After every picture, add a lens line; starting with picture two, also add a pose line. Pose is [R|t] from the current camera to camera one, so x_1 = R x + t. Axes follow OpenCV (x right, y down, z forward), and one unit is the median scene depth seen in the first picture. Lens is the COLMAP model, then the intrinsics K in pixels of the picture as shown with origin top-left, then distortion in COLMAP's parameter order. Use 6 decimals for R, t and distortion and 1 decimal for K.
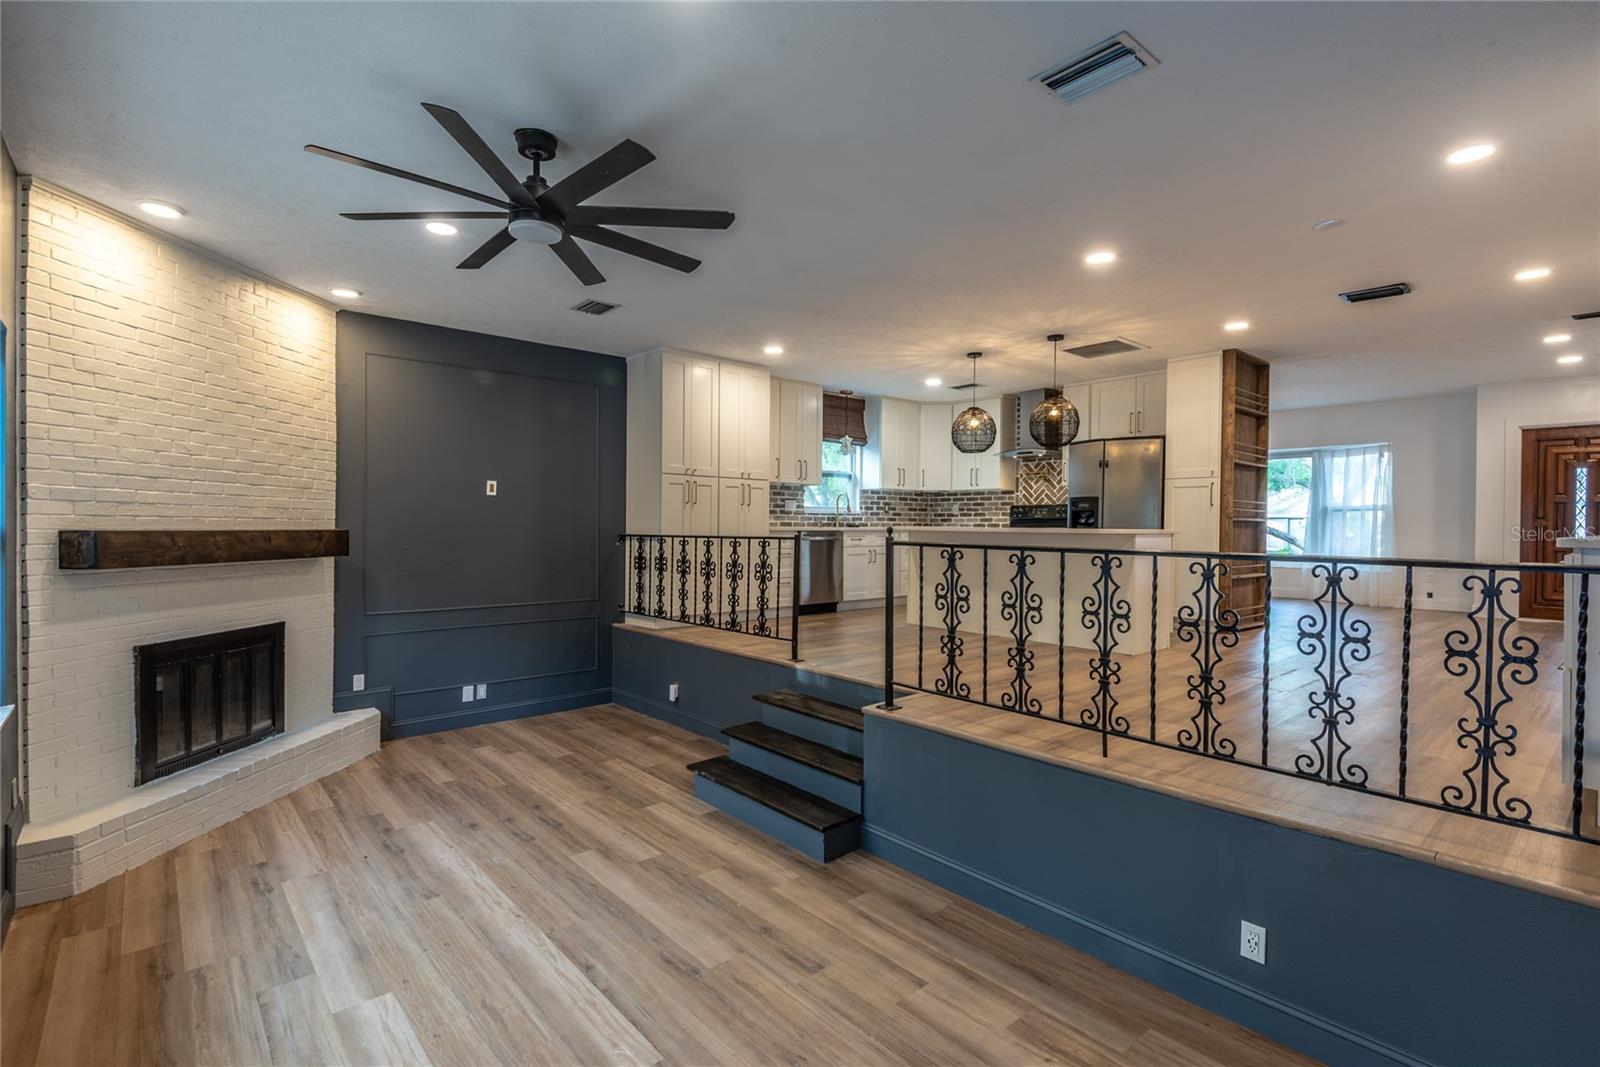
lens RADIAL K [[747.6, 0, 800.0], [0, 747.6, 533.5], [0, 0, 1]] dist [0.014226, -0.013038]
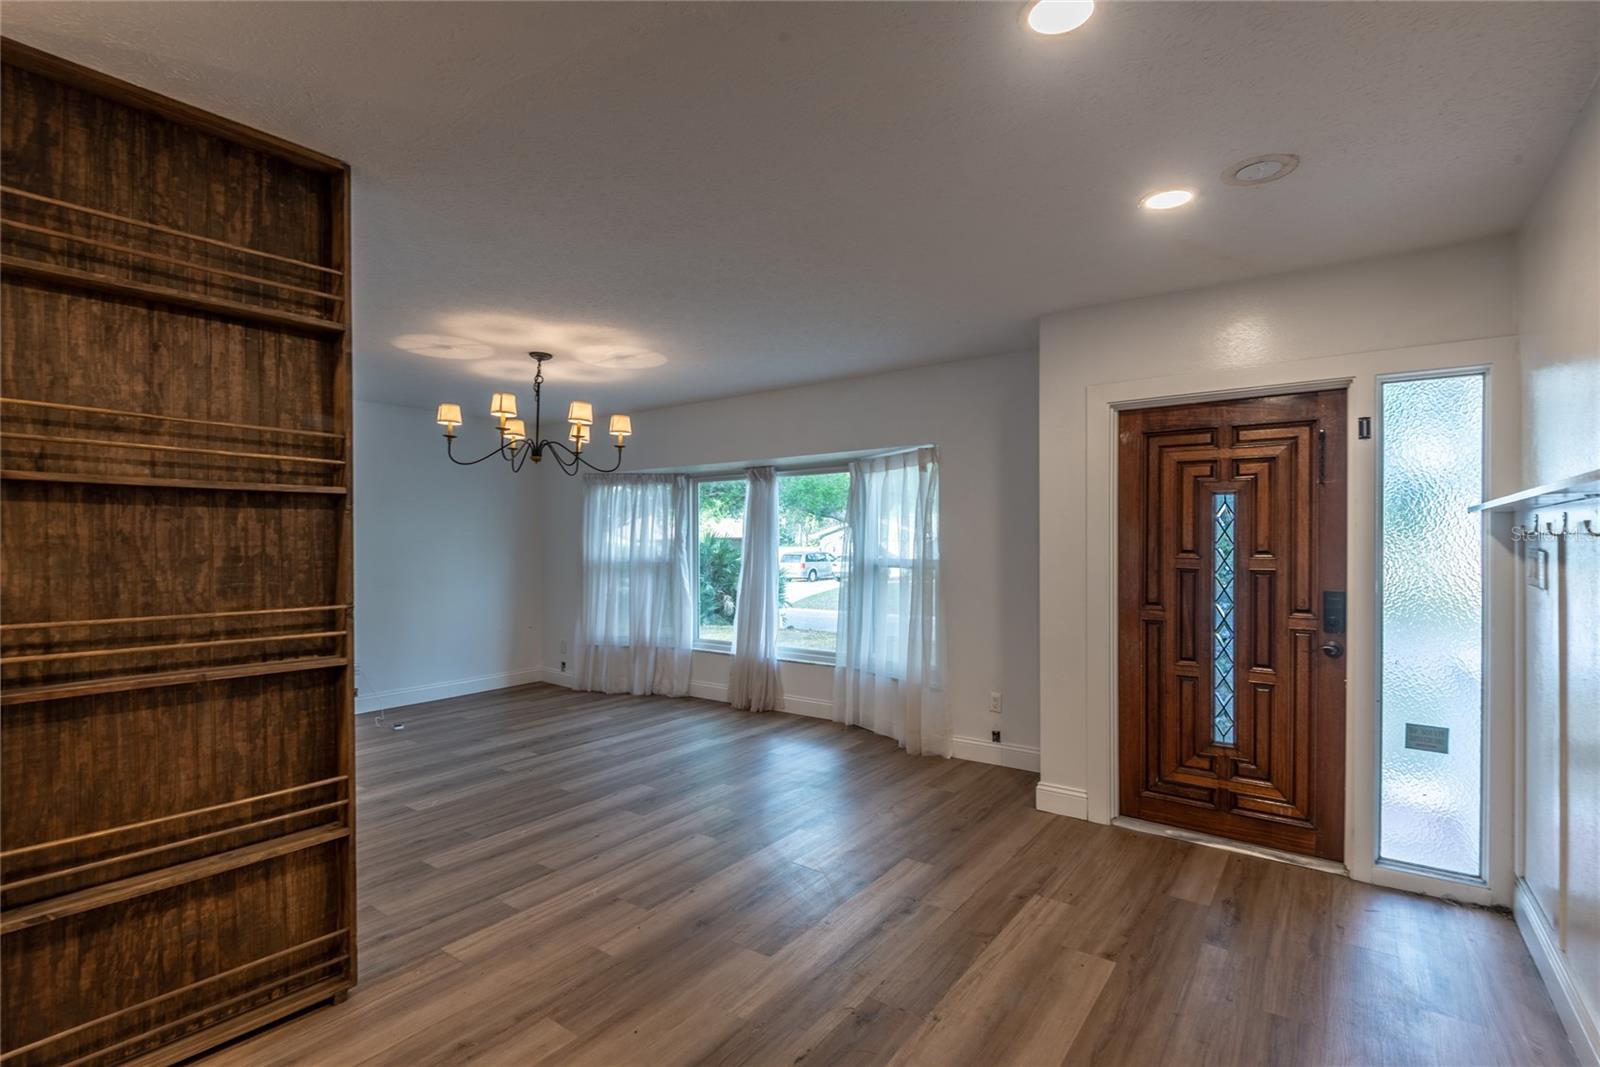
lens RADIAL K [[744.2, 0, 791.8], [0, 744.2, 552.1], [0, 0, 1]] dist [0.031617, -0.026655]
pose [[0.977136, -0.013923, 0.212158, 0.774113], [0.013094, 0.999900, 0.005310, -0.065638], [-0.212210, -0.002411, 0.977221, 0.684813]]
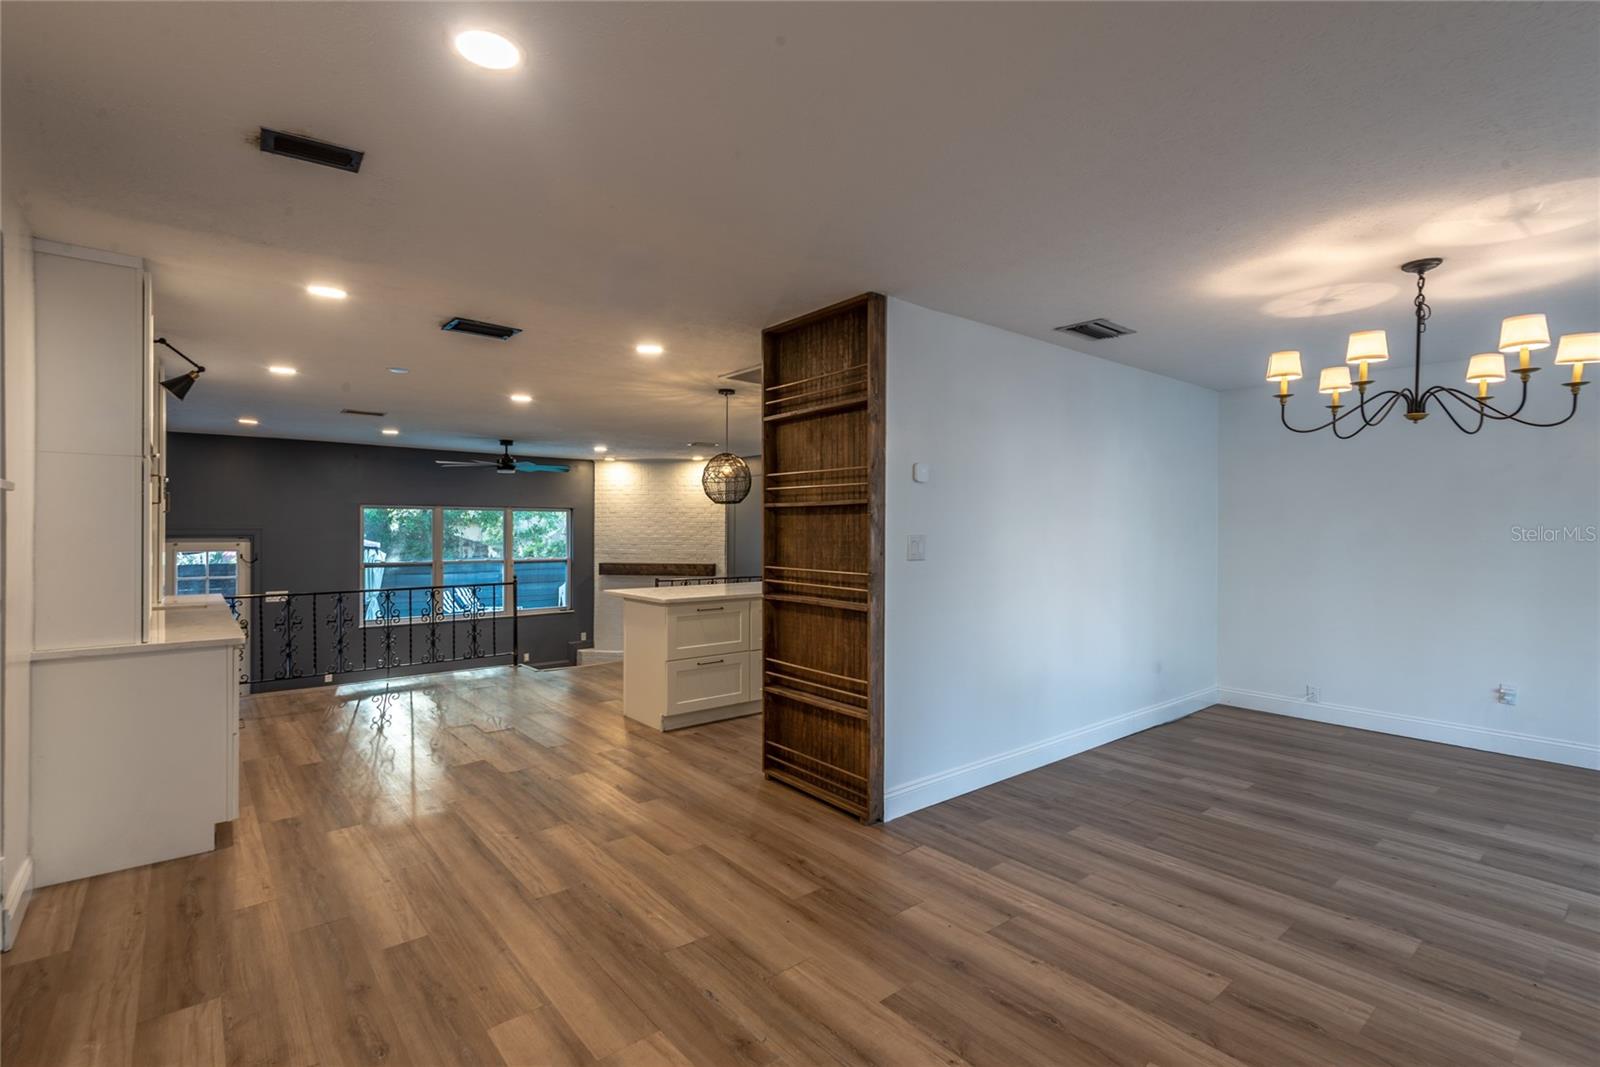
lens RADIAL K [[731.6, 0, 793.3], [0, 731.6, 531.2], [0, 0, 1]] dist [0.032489, -0.008815]
pose [[-0.029207, -0.007098, -0.999548, 1.162616], [-0.012545, 0.999899, -0.006734, -0.068522], [0.999495, 0.012343, -0.029294, 1.013343]]
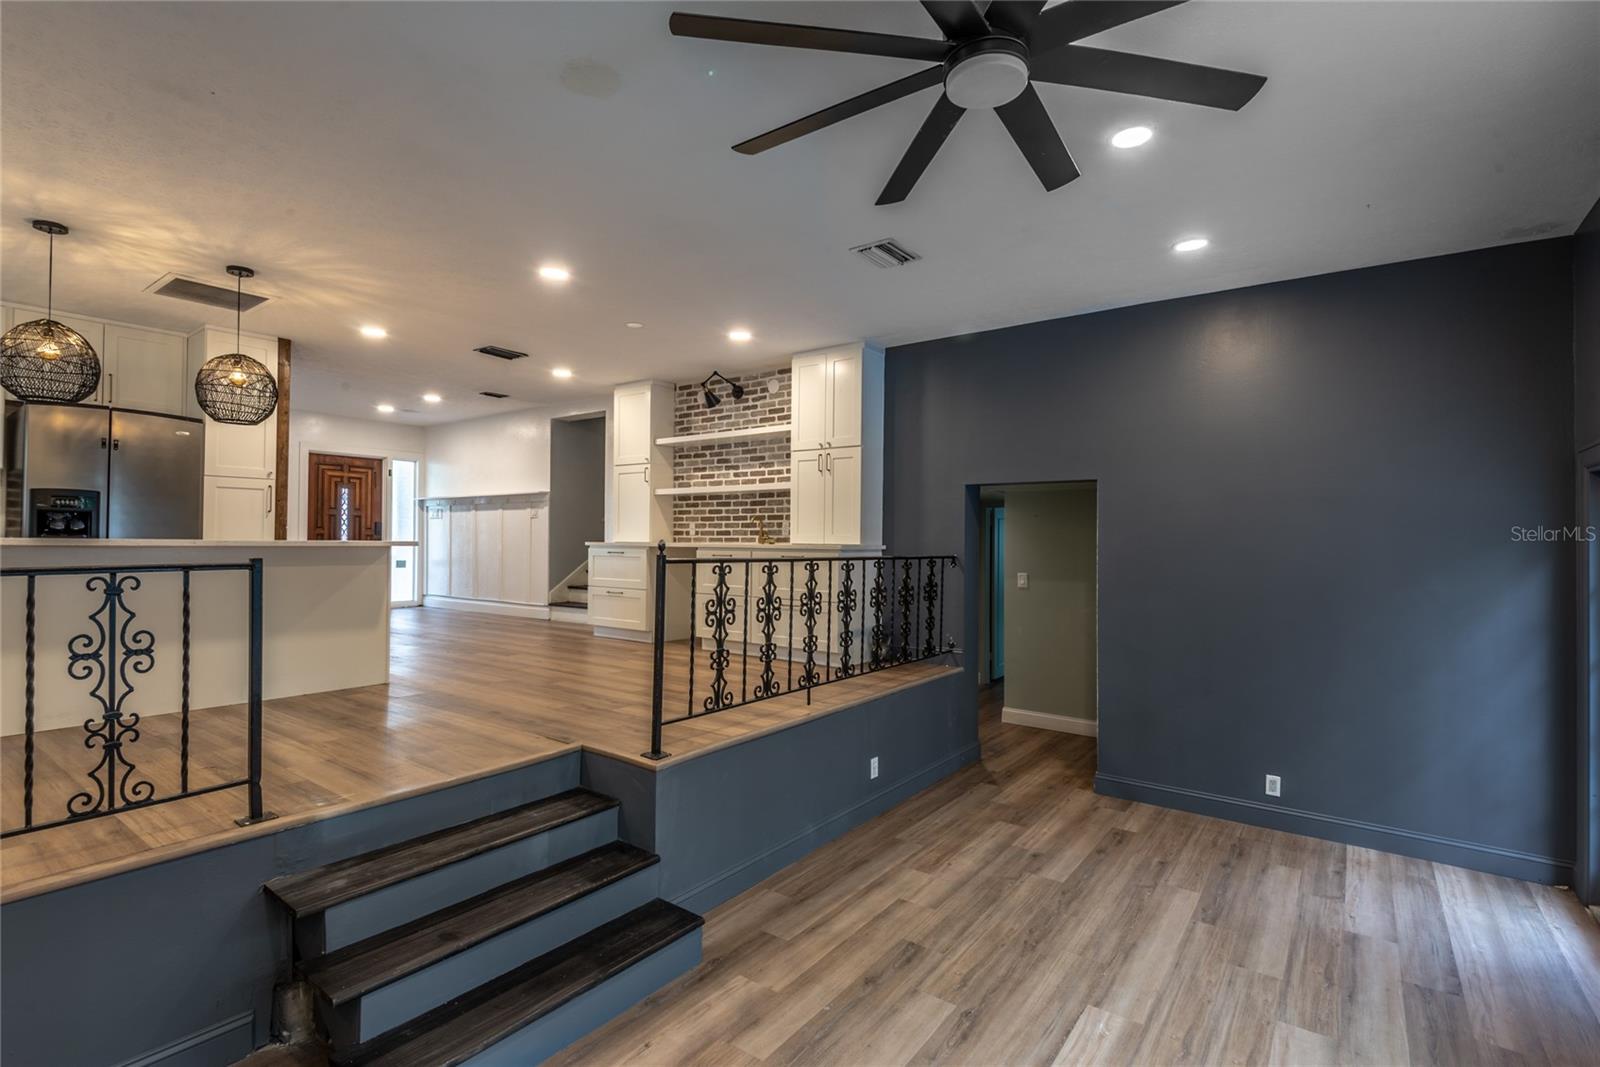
lens RADIAL K [[748.3, 0, 787.2], [0, 748.3, 533.2], [0, 0, 1]] dist [0.031722, -0.024349]
pose [[-0.205763, 0.000271, 0.978602, -0.423573], [0.001018, 0.999999, -0.000063, -0.011507], [-0.978601, 0.000983, -0.205763, 0.582742]]
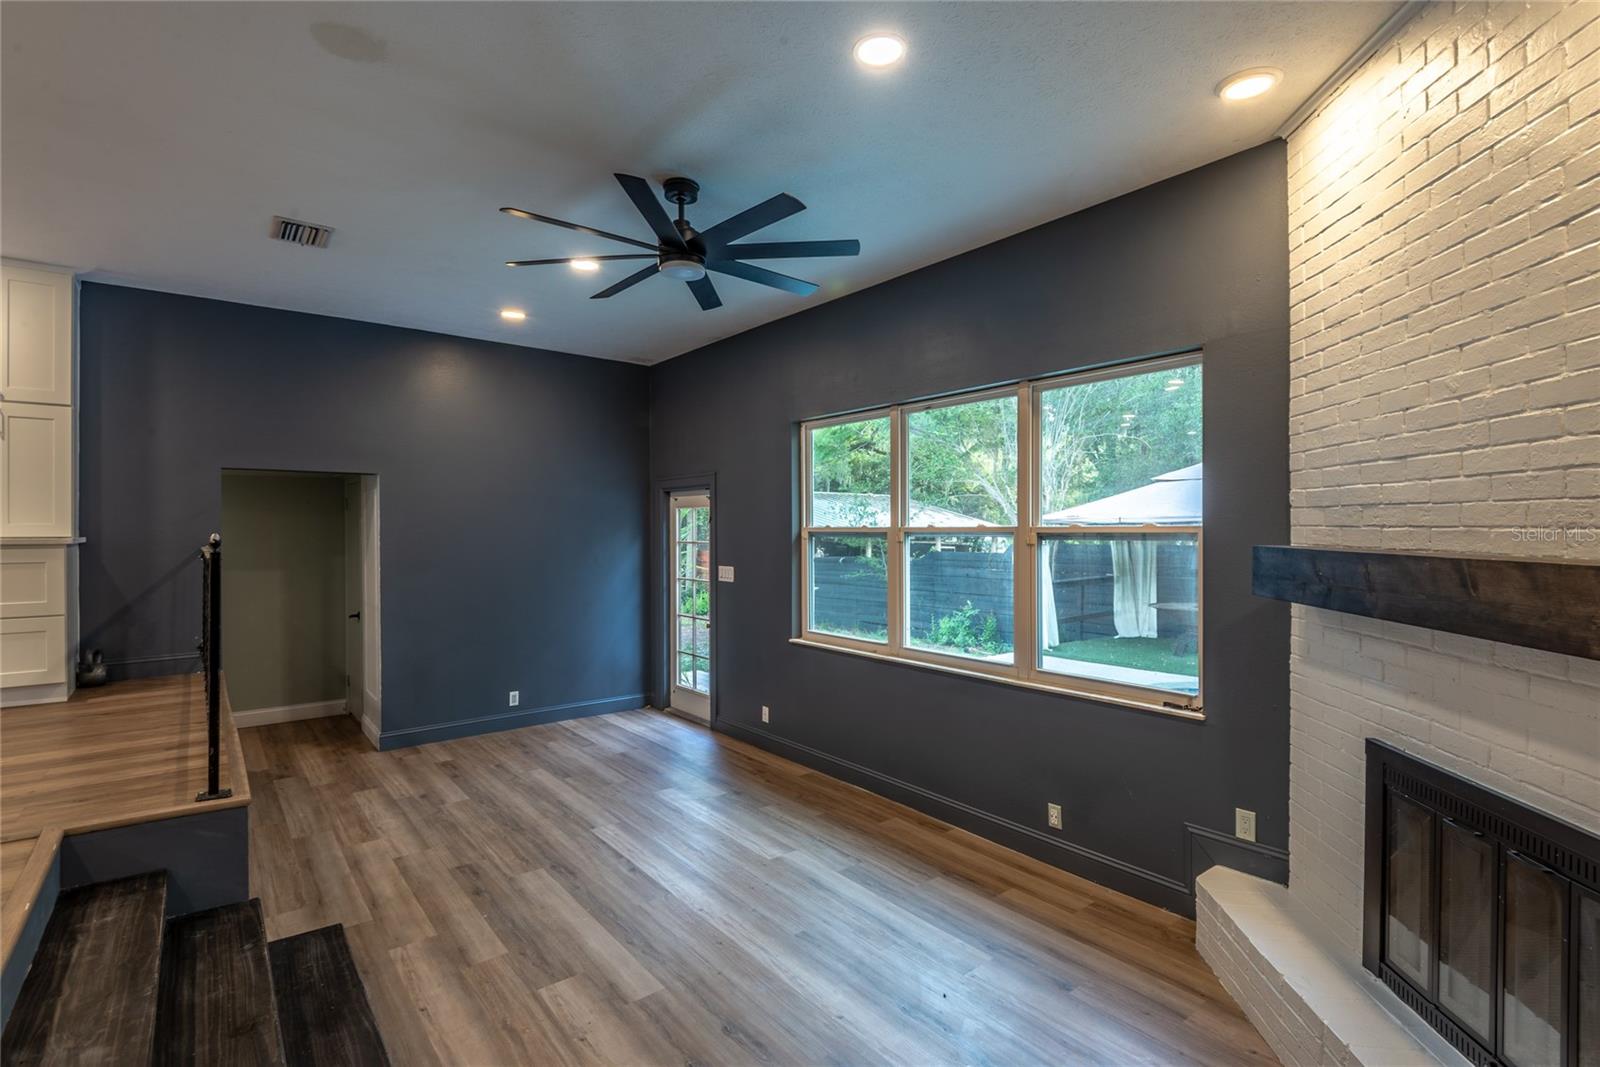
lens RADIAL K [[747.6, 0, 800.0], [0, 747.6, 533.5], [0, 0, 1]] dist [0.014226, -0.013038]
pose [[-0.999234, -0.004860, 0.038835, -0.257352], [-0.004143, 0.999820, 0.018528, -0.015447], [-0.038918, 0.018353, -0.999074, 0.946879]]
